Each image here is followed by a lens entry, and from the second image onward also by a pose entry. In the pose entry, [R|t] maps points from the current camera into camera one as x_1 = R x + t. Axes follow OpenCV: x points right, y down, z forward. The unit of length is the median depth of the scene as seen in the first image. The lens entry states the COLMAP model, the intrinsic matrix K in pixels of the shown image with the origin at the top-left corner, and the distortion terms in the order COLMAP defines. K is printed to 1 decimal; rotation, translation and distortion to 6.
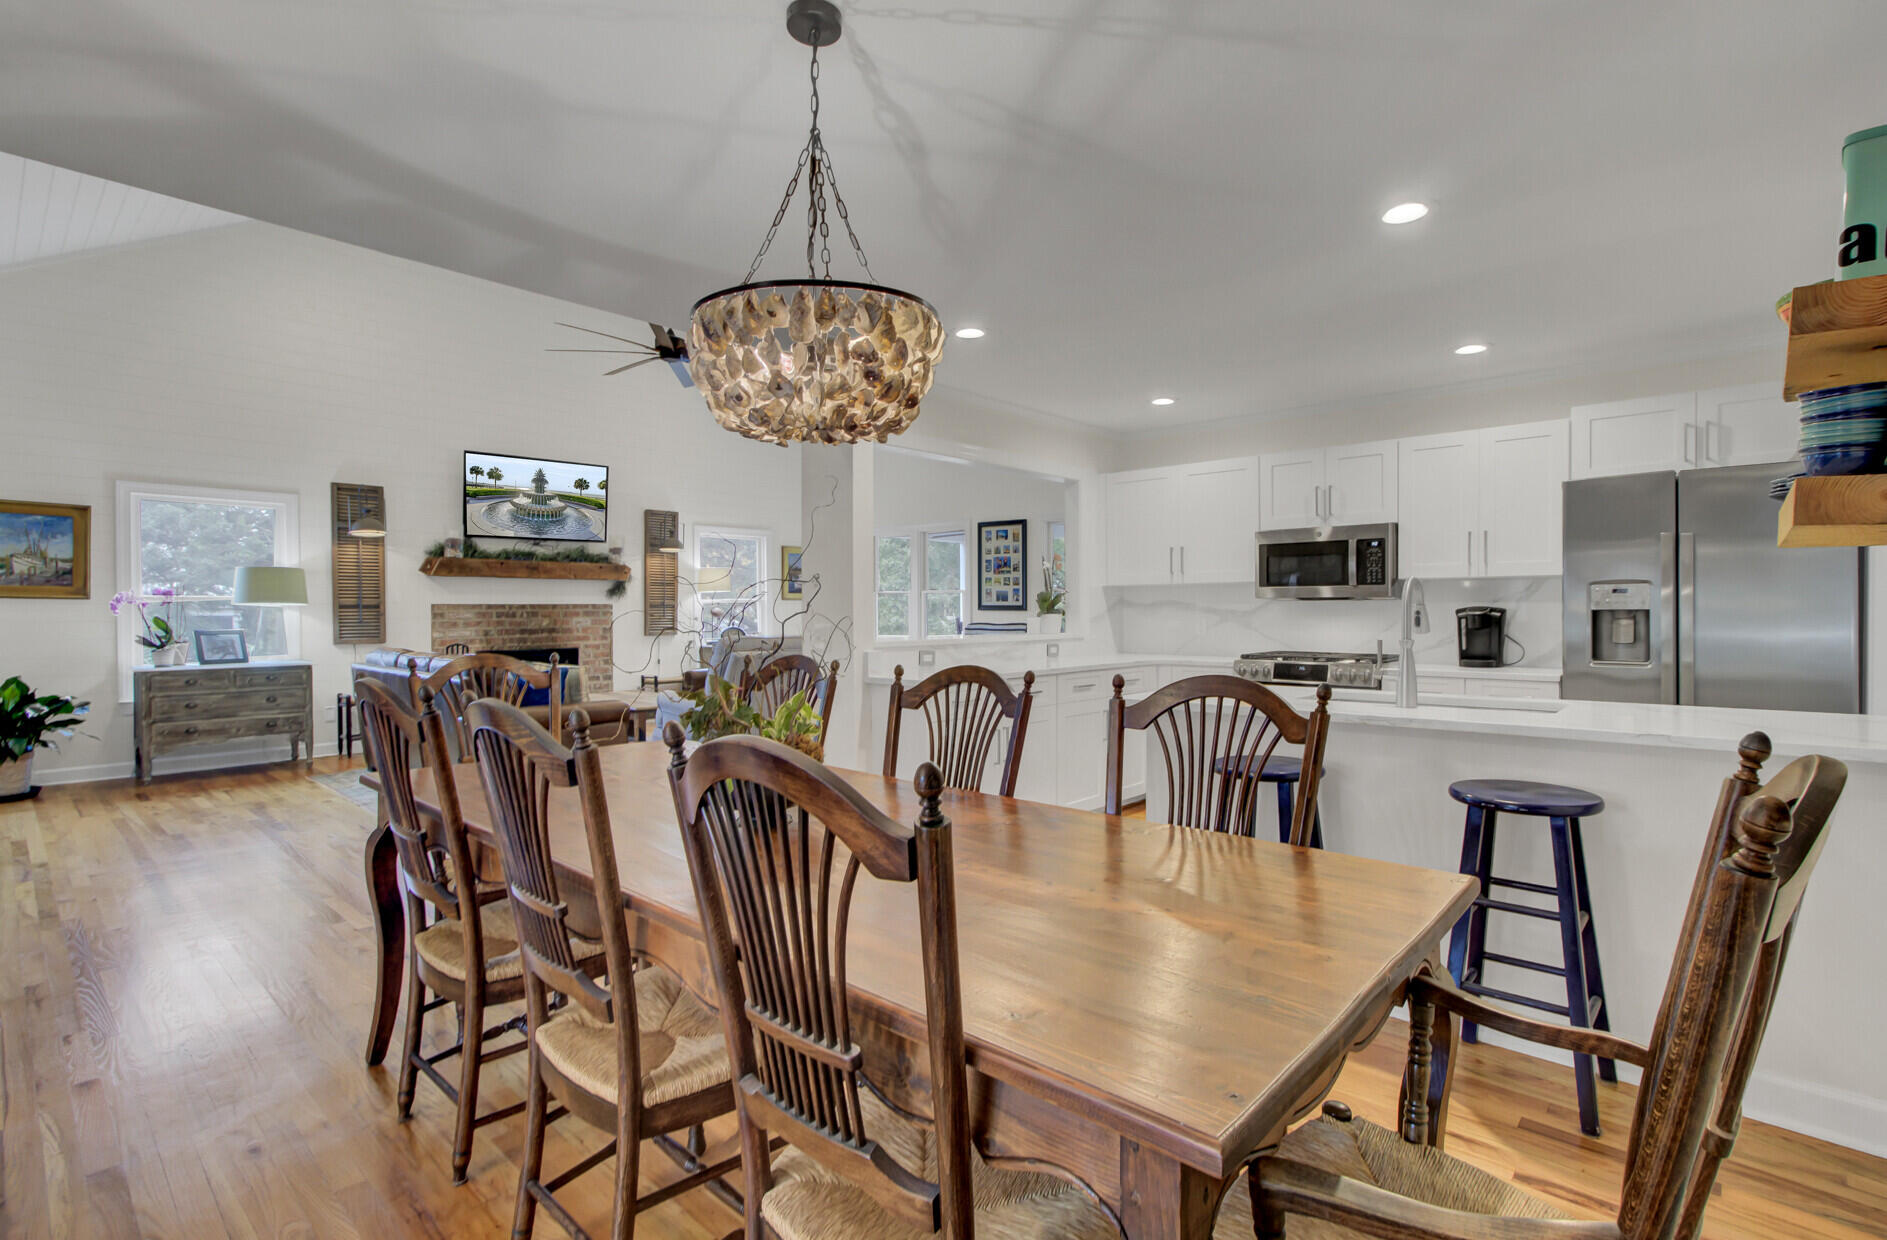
lens RADIAL K [[879.3, 0, 943.5], [0, 879.3, 620.0], [0, 0, 1]] dist [-0.001166, -0.000088]
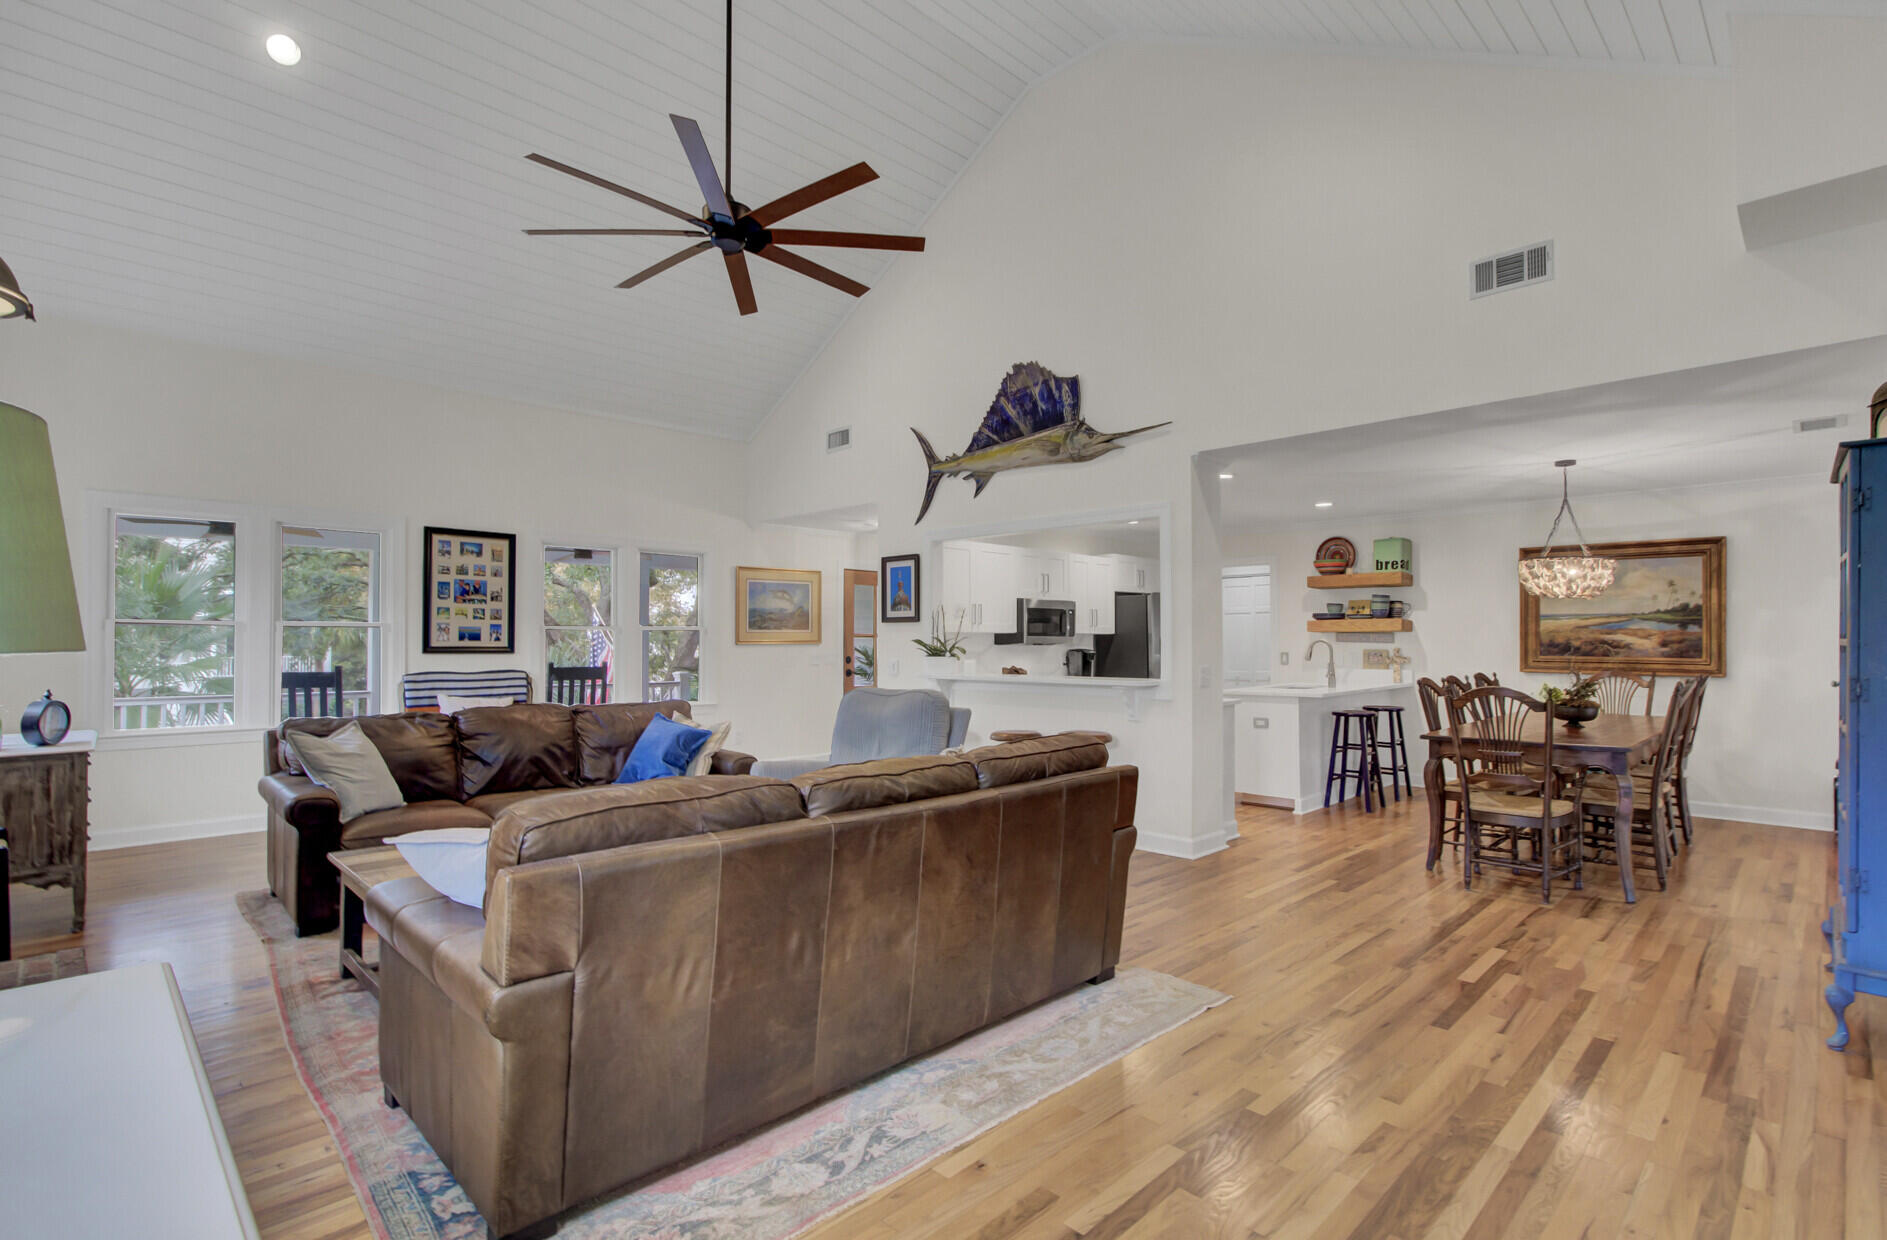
lens RADIAL K [[879.3, 0, 943.5], [0, 879.3, 620.0], [0, 0, 1]] dist [-0.001166, -0.000088]
pose [[0.057299, 0.028336, 0.997955, -0.637823], [0.013293, 0.999487, -0.029143, -0.012505], [-0.998269, 0.014936, 0.056893, 0.574398]]
